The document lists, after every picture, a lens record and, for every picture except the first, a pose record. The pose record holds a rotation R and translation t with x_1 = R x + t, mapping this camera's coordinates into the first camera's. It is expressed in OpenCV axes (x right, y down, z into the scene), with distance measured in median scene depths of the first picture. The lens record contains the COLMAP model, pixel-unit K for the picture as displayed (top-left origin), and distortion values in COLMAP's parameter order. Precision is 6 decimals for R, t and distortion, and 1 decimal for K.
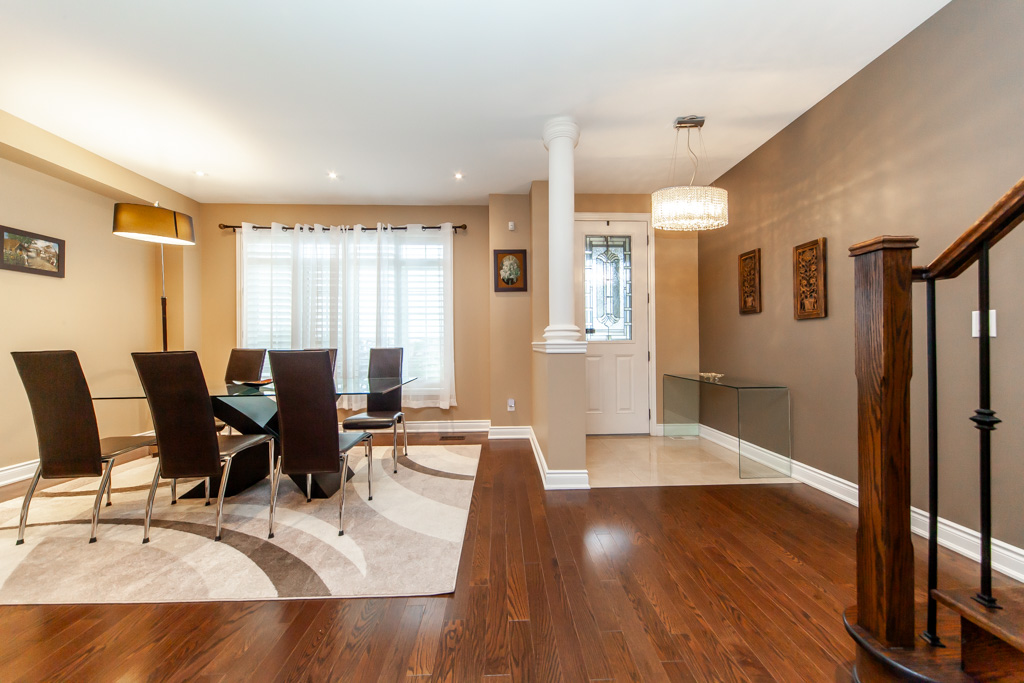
lens RADIAL K [[313.0, 0, 521.7], [0, 313.0, 340.9], [0, 0, 1]] dist [-0.001931, -0.000101]
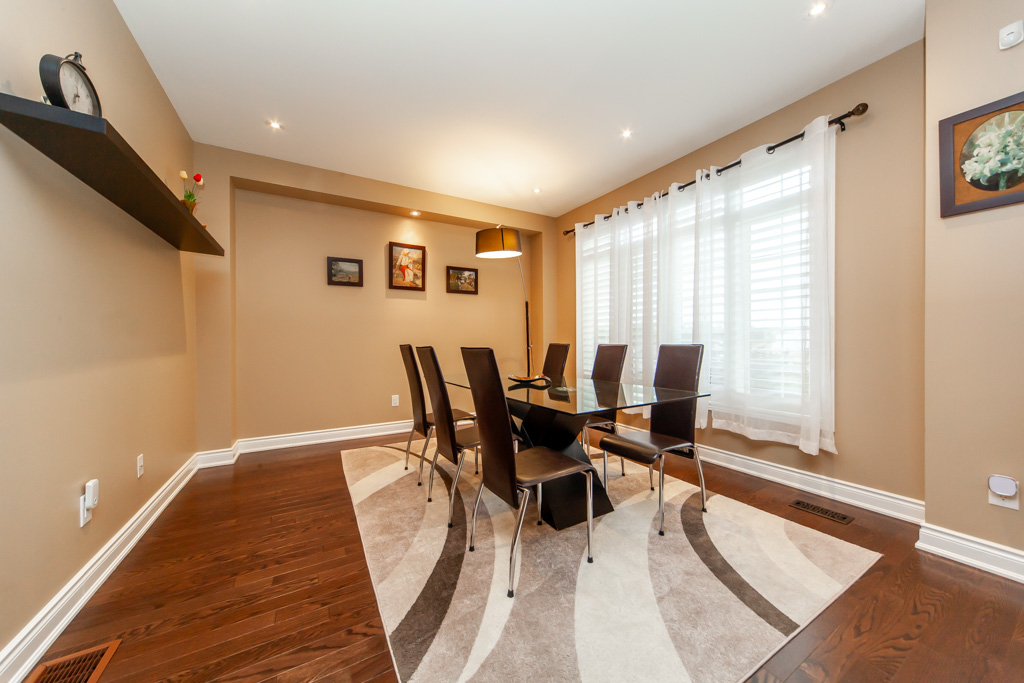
lens RADIAL K [[352.2, 0, 518.1], [0, 352.2, 342.9], [0, 0, 1]] dist [0.004386, -0.000486]
pose [[0.477859, 0.009221, -0.878388, 0.065593], [0.010238, 0.999819, 0.016065, 0.001791], [0.878377, -0.016670, 0.477678, 0.247511]]
